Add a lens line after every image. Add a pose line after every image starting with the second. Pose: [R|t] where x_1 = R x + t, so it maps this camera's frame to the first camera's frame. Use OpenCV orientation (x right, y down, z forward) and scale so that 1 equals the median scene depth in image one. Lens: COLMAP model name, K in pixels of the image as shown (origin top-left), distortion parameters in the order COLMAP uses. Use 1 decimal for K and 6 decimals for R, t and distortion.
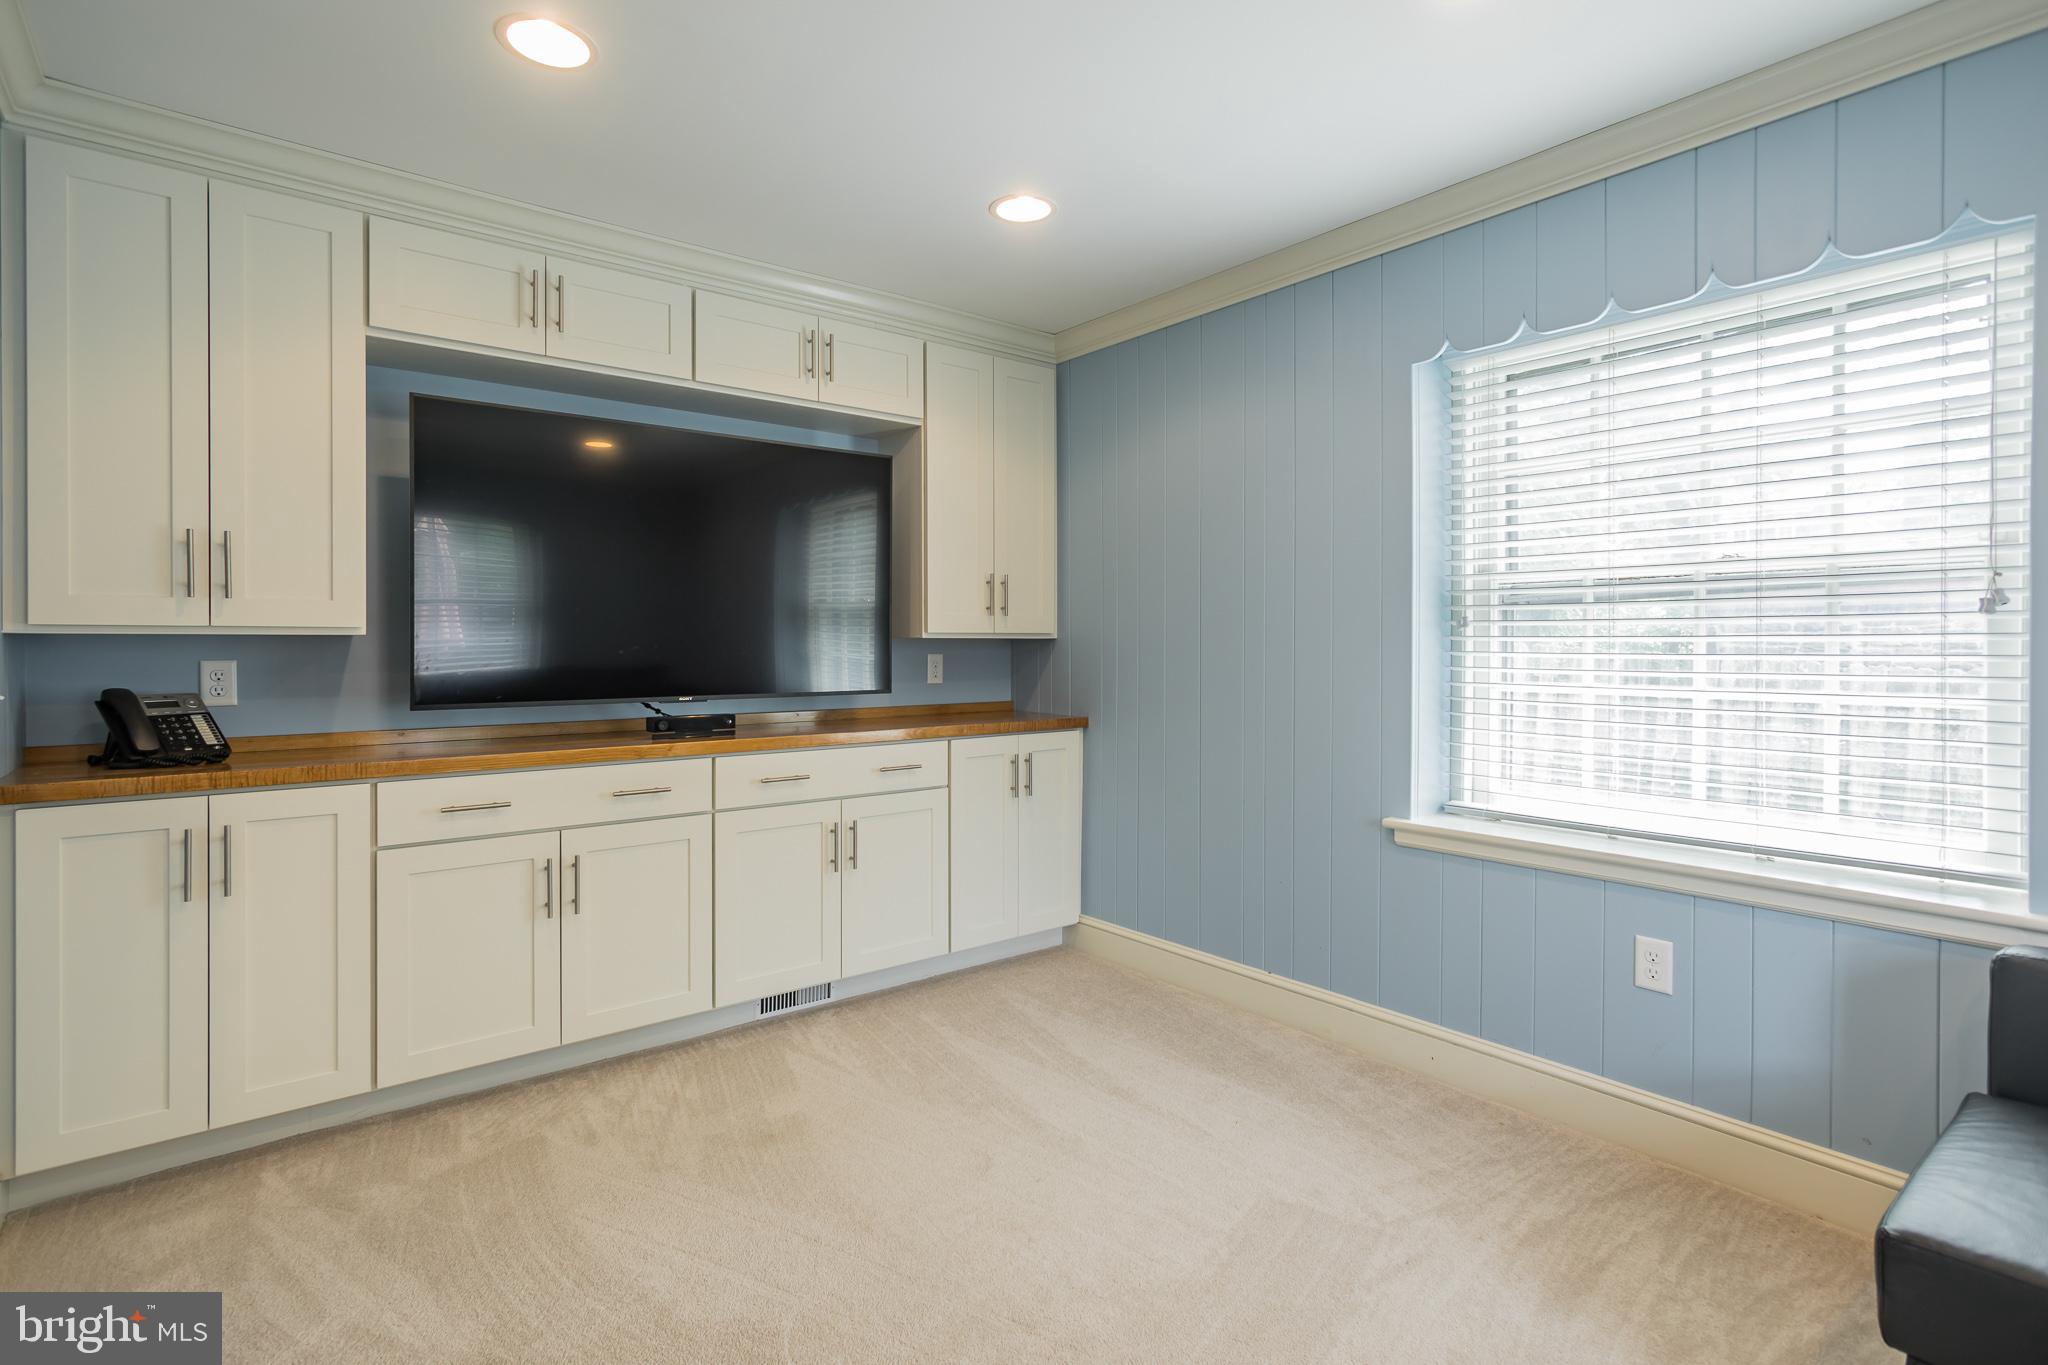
lens RADIAL K [[985.7, 0, 1027.0], [0, 985.7, 653.9], [0, 0, 1]] dist [-0.001034, -0.000138]
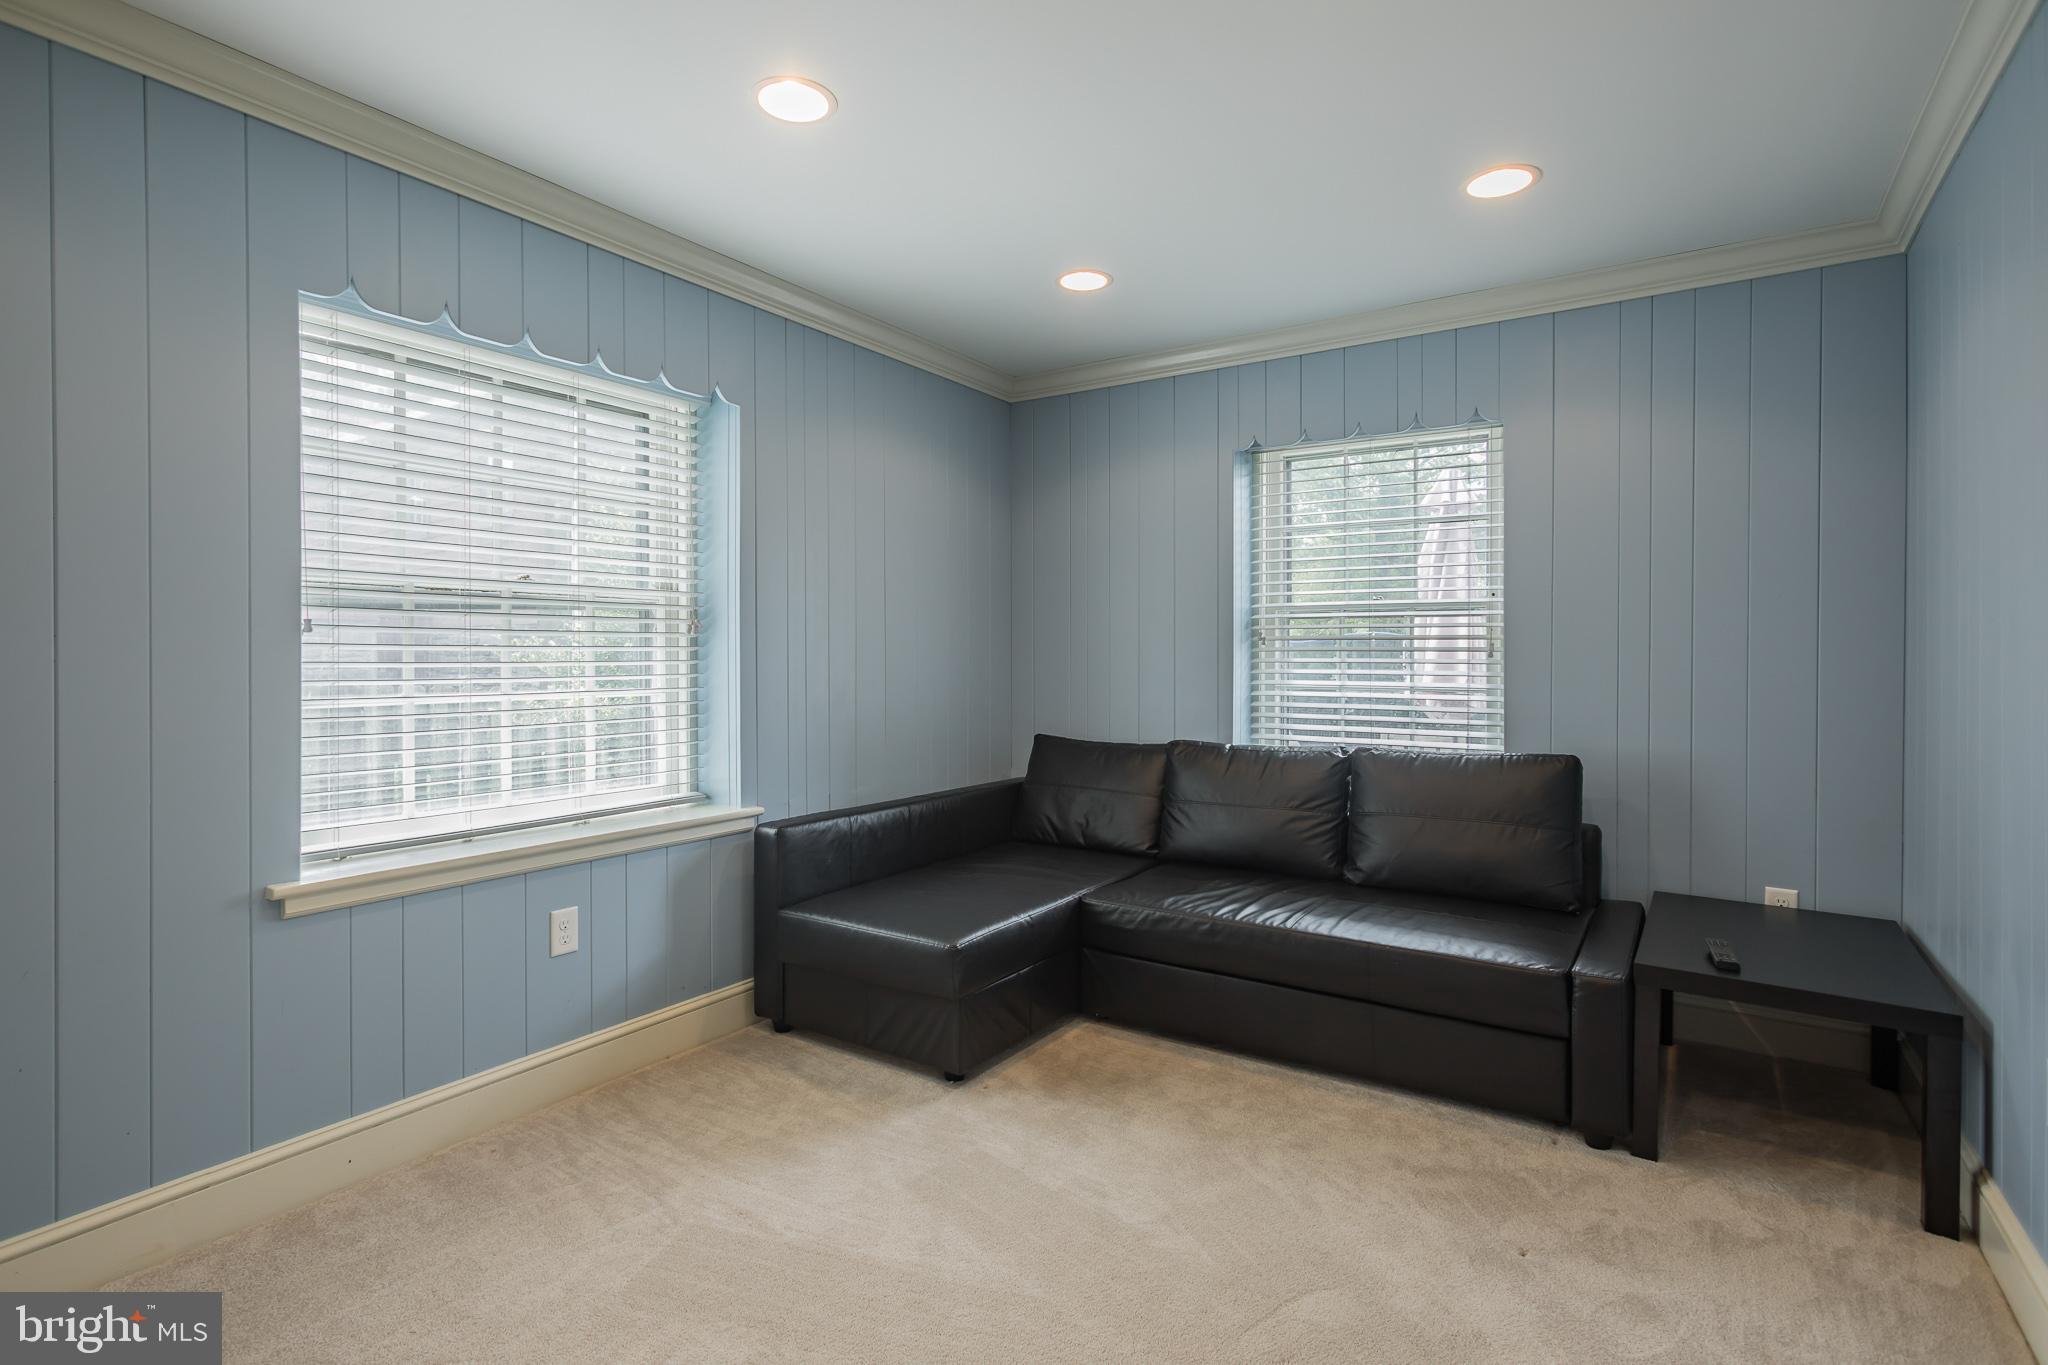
lens RADIAL K [[1013.9, 0, 1025.7], [0, 1013.9, 656.9], [0, 0, 1]] dist [0.038011, 0.000052]
pose [[-0.310649, -0.003092, 0.950520, -0.609730], [0.005150, 0.999975, 0.004936, -0.008244], [-0.950511, 0.006429, -0.310625, 0.780876]]
